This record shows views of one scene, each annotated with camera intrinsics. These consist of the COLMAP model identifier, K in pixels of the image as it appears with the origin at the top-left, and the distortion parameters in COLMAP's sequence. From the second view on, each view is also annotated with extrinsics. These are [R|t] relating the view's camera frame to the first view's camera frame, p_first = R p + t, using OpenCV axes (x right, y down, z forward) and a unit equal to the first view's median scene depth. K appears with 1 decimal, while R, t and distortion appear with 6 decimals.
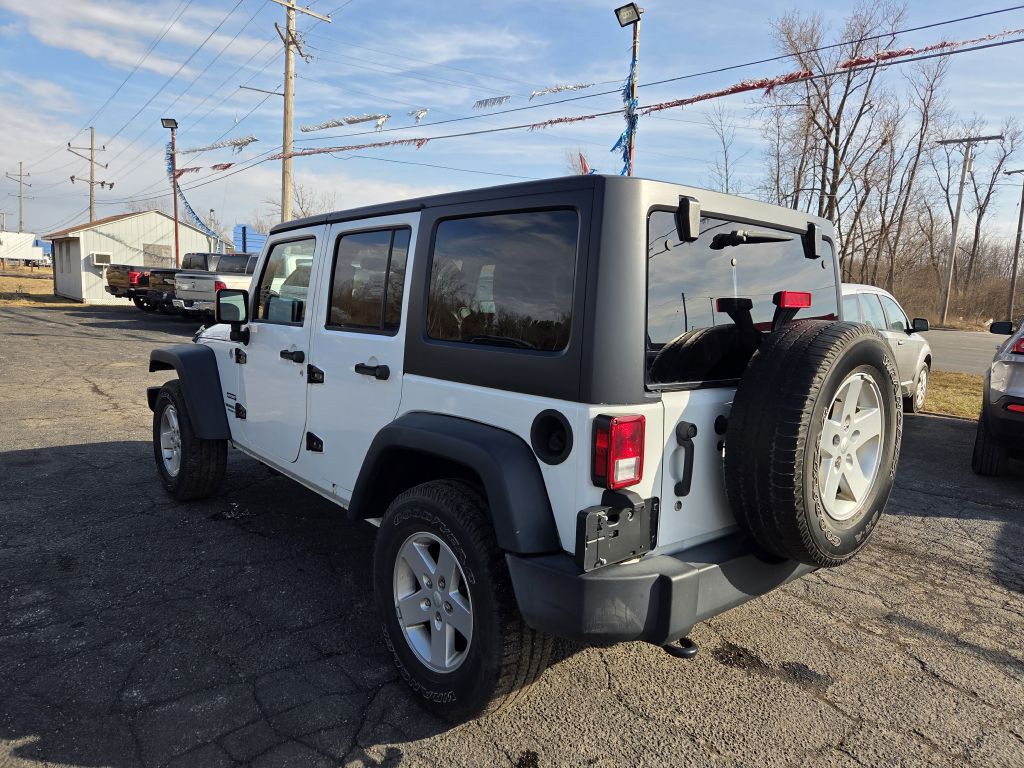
lens RADIAL K [[687.6, 0, 514.1], [0, 687.6, 383.2], [0, 0, 1]] dist [0.073968, -0.053967]
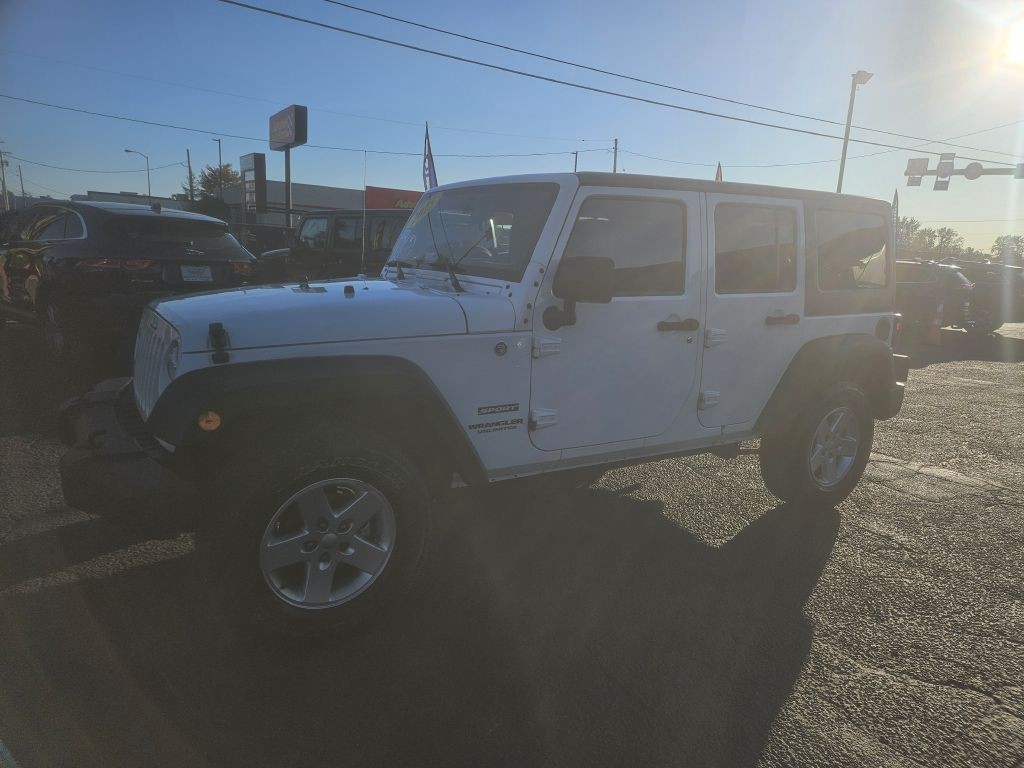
lens RADIAL K [[684.9, 0, 513.7], [0, 684.9, 395.4], [0, 0, 1]] dist [0.077105, -0.056432]
pose [[0.147909, -0.235525, 0.960547, -1.579742], [0.088683, 0.970476, 0.224304, -0.220436], [-0.985017, 0.052008, 0.164430, 1.288016]]
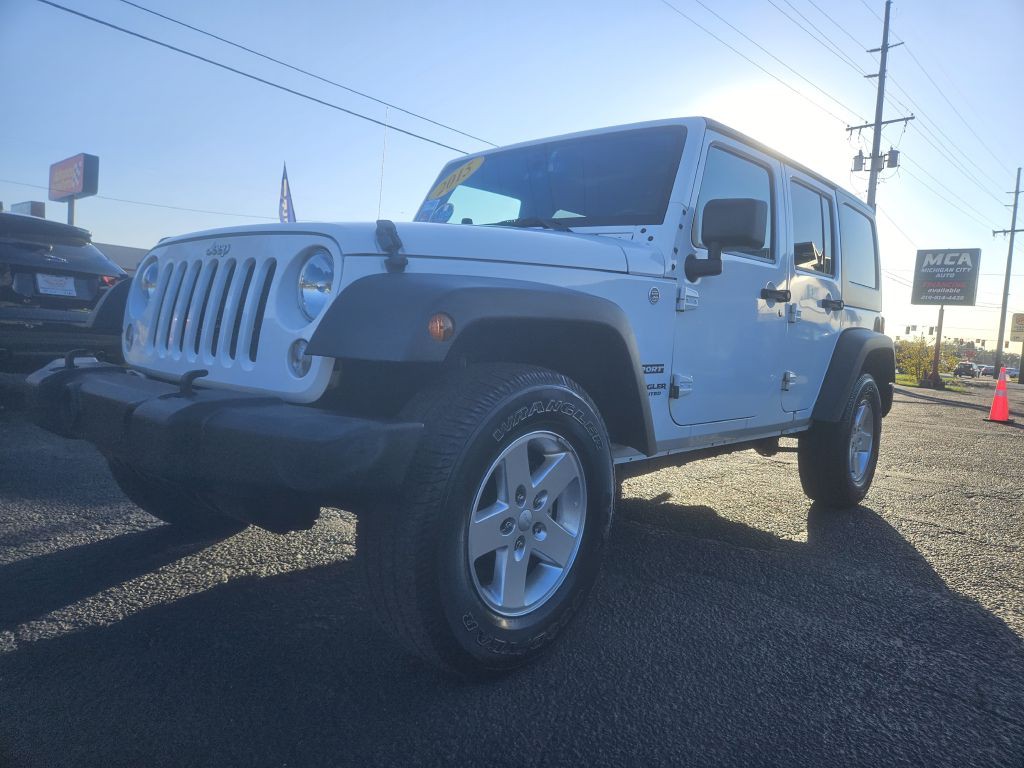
lens RADIAL K [[687.6, 0, 514.1], [0, 687.6, 383.2], [0, 0, 1]] dist [0.073968, -0.053967]
pose [[-0.120338, -0.117796, 0.985719, -1.437976], [0.063003, 0.990027, 0.126002, -0.074477], [-0.990732, 0.077266, -0.111717, 1.746300]]
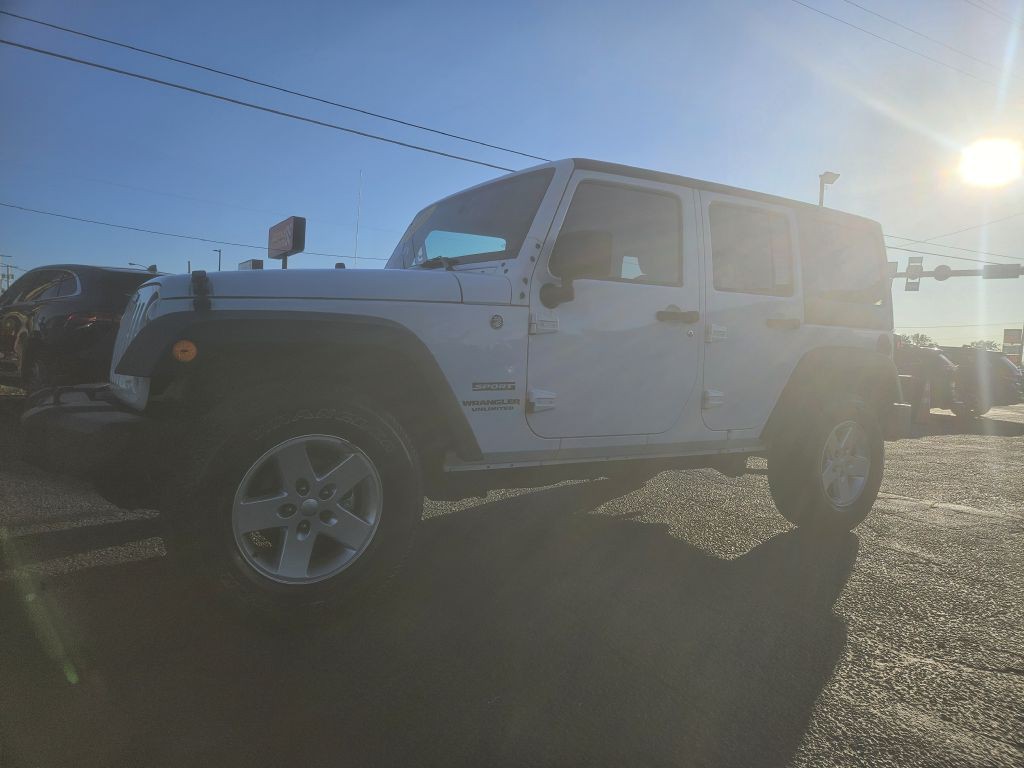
lens RADIAL K [[684.2, 0, 505.2], [0, 684.2, 388.0], [0, 0, 1]] dist [0.074941, -0.054290]
pose [[0.141927, -0.079856, 0.986651, -1.556498], [0.092664, 0.993436, 0.067075, -0.033468], [-0.985530, 0.081907, 0.148395, 1.321453]]
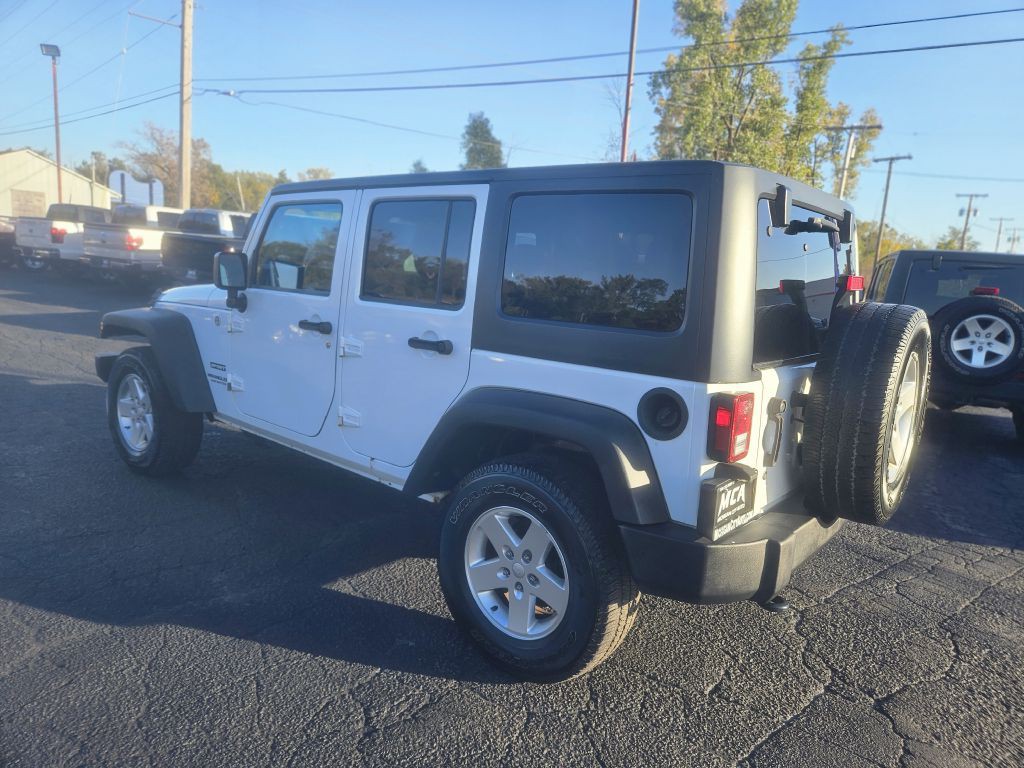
lens RADIAL K [[684.3, 0, 518.4], [0, 684.3, 382.9], [0, 0, 1]] dist [0.069099, -0.058489]
pose [[0.984735, -0.004702, 0.173995, -0.250765], [-0.004766, 0.998532, 0.053959, -0.017317], [-0.173993, -0.053964, 0.983267, 0.013239]]
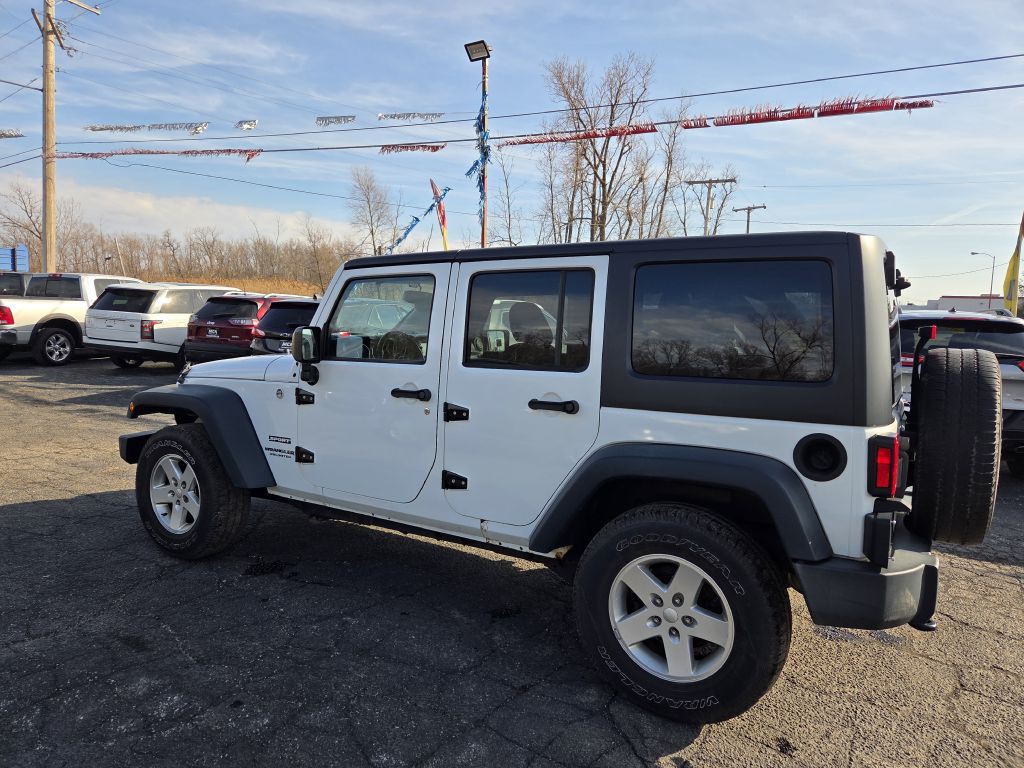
lens RADIAL K [[684.2, 0, 505.2], [0, 684.2, 388.0], [0, 0, 1]] dist [0.074941, -0.054290]
pose [[0.952776, -0.043695, 0.300513, -0.581302], [0.049378, 0.998716, -0.011337, -0.036983], [-0.299632, 0.025641, 0.953710, 0.035124]]
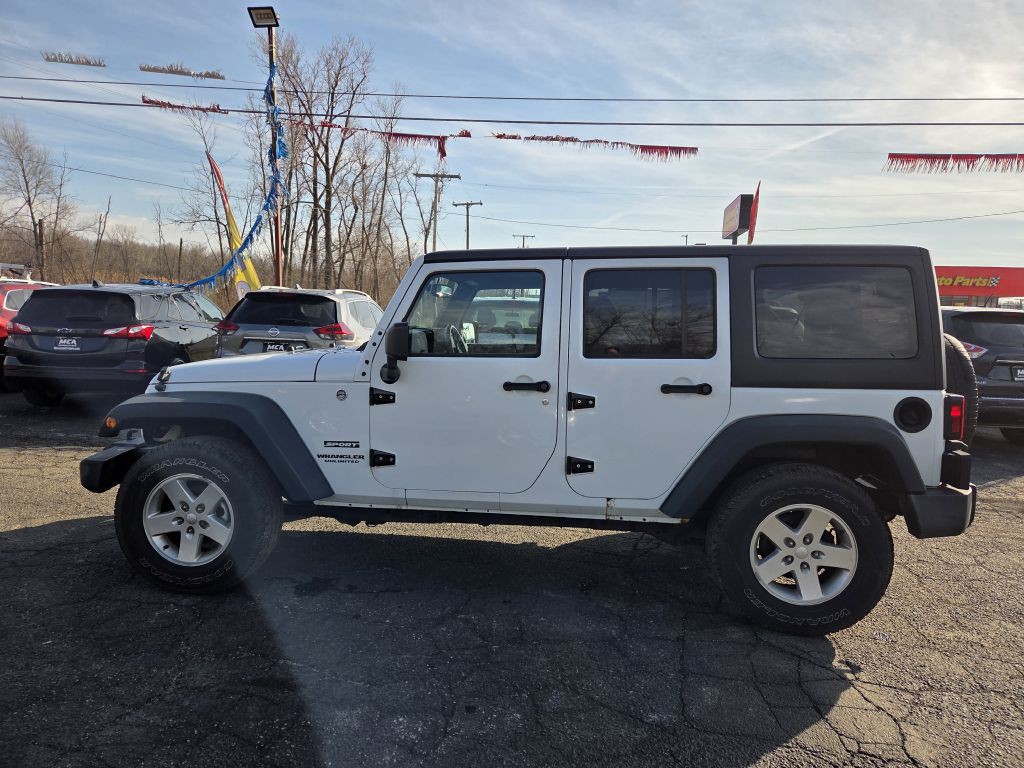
lens RADIAL K [[687.6, 0, 514.1], [0, 687.6, 383.2], [0, 0, 1]] dist [0.073968, -0.053967]
pose [[0.737677, -0.091635, 0.668907, -1.208931], [0.096465, 0.994887, 0.029909, -0.091825], [-0.668227, 0.042463, 0.742744, 0.315341]]
